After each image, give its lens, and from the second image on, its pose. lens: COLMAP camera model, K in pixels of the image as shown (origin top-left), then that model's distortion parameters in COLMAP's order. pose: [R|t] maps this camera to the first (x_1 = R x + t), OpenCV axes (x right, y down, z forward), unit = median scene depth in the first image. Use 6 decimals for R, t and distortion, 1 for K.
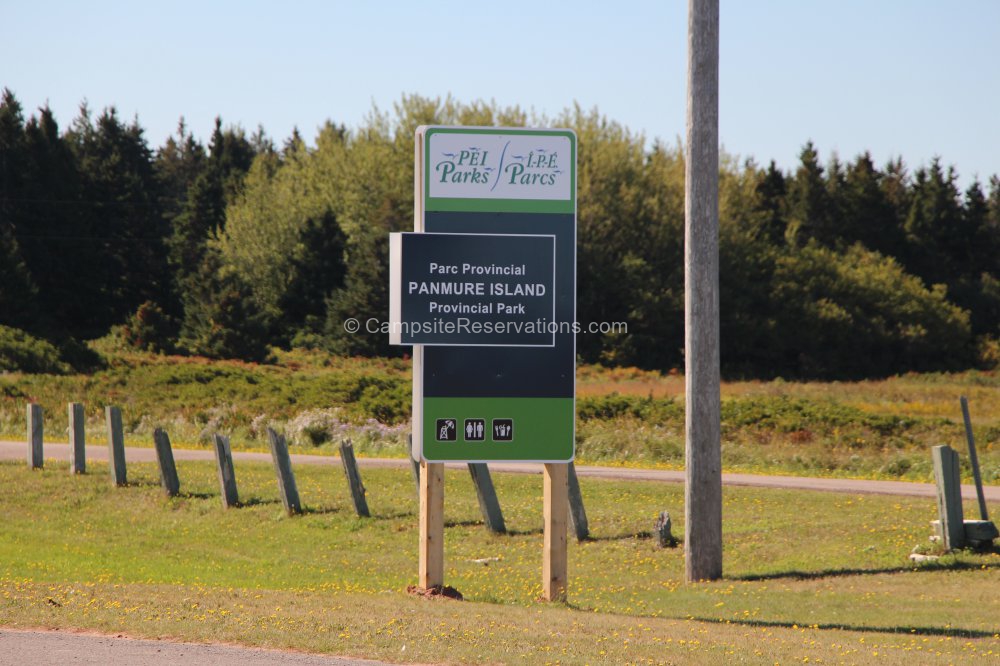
lens RADIAL K [[6045.4, 0, 500.2], [0, 6045.4, 333.0], [0, 0, 1]] dist [0.012265, 0.000000]
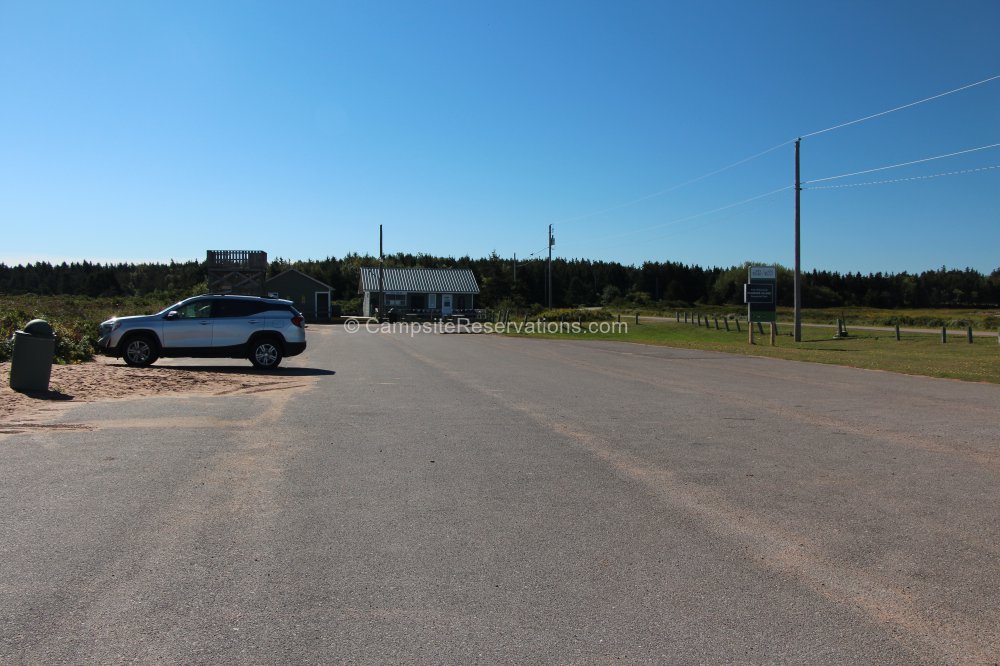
lens RADIAL K [[6045.4, 0, 500.0], [0, 6045.4, 333.1], [0, 0, 1]] dist [0.012265, 0.000000]
pose [[0.958597, -0.004031, -0.284738, 1.460619], [0.005978, 0.999964, 0.005968, -0.005120], [0.284704, -0.007423, 0.958587, -4.834197]]
